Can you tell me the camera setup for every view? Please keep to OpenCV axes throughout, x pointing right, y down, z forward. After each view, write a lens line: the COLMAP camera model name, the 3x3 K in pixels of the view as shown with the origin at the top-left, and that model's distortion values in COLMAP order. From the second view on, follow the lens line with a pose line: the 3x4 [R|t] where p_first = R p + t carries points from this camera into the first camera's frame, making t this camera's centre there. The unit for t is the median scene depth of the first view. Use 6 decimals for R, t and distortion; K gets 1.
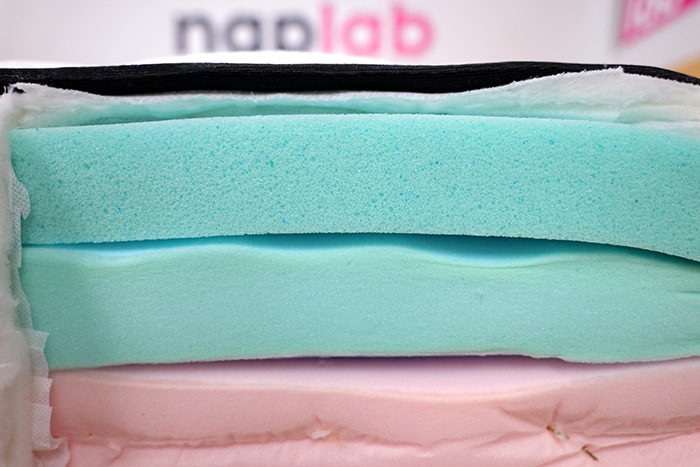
lens RADIAL K [[476.5, 0, 352.5], [0, 476.5, 234.6], [0, 0, 1]] dist [0.027413, -0.030071]
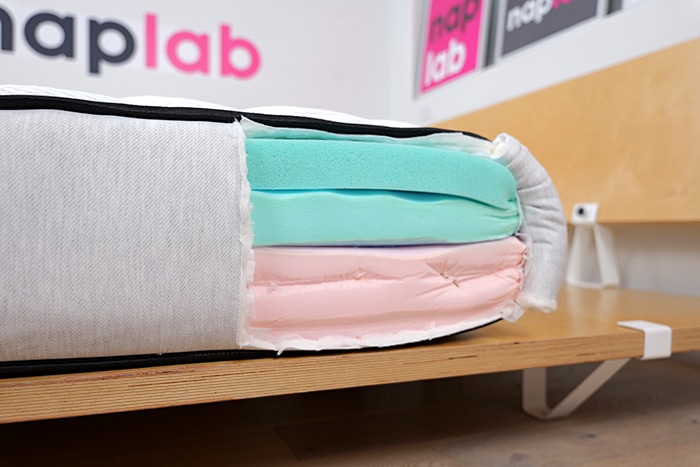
lens RADIAL K [[574.9, 0, 352.6], [0, 574.9, 229.5], [0, 0, 1]] dist [0.027935, -0.002852]
pose [[0.915294, 0.006253, 0.402738, -1.264767], [0.027264, 0.996624, -0.077437, 0.419266], [-0.401863, 0.081858, 0.912034, -1.610365]]
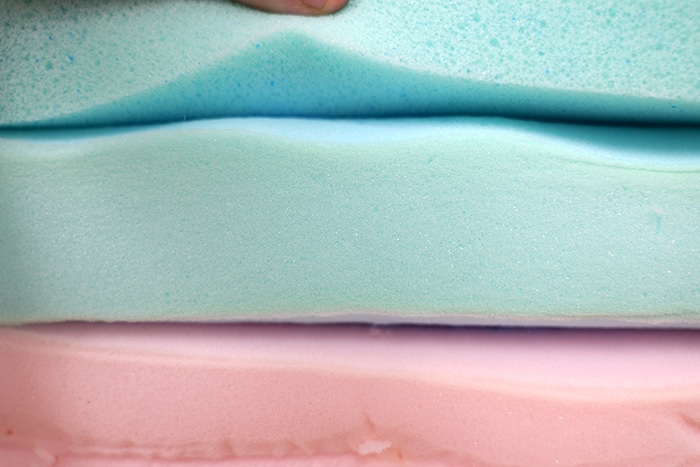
lens RADIAL K [[476.5, 0, 333.2], [0, 476.5, 221.1], [0, 0, 1]] dist [0.027413, -0.030071]
pose [[0.998721, 0.019425, -0.046677, -0.096090], [-0.021300, 0.998972, -0.040024, 0.158297], [0.045852, 0.040967, 0.998108, 0.386179]]
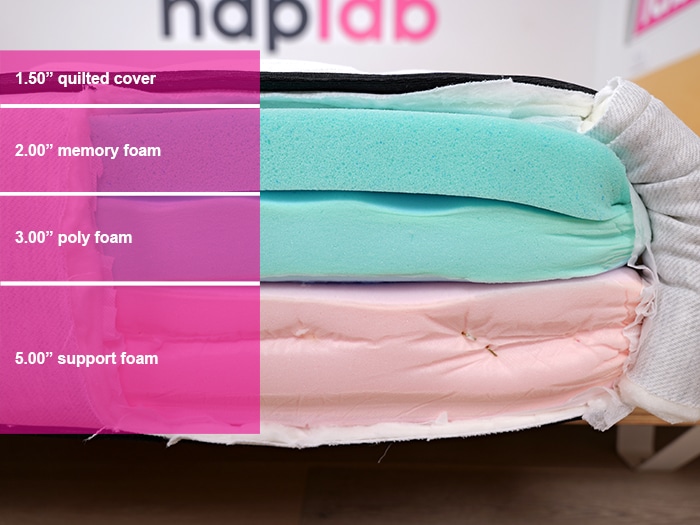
lens RADIAL K [[543.3, 0, 359.1], [0, 543.3, 261.0], [0, 0, 1]] dist [0.028152, -0.017201]
pose [[0.999900, 0.011080, 0.008755, 0.090674], [-0.011388, 0.999290, 0.035913, 0.144387], [-0.008351, -0.036009, 0.999317, -0.642945]]
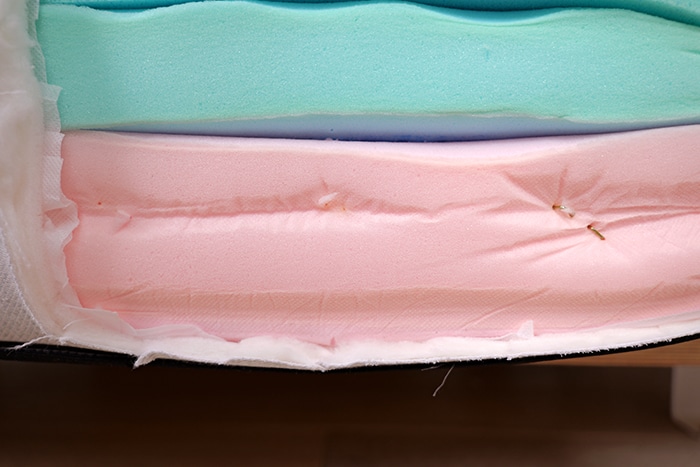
lens RADIAL K [[476.5, 0, 356.8], [0, 476.5, 233.3], [0, 0, 1]] dist [0.027413, -0.030071]
pose [[0.999864, 0.009174, -0.013715, 0.010831], [-0.009630, 0.999390, -0.033566, 0.530608], [0.013398, 0.033694, 0.999342, -0.002391]]
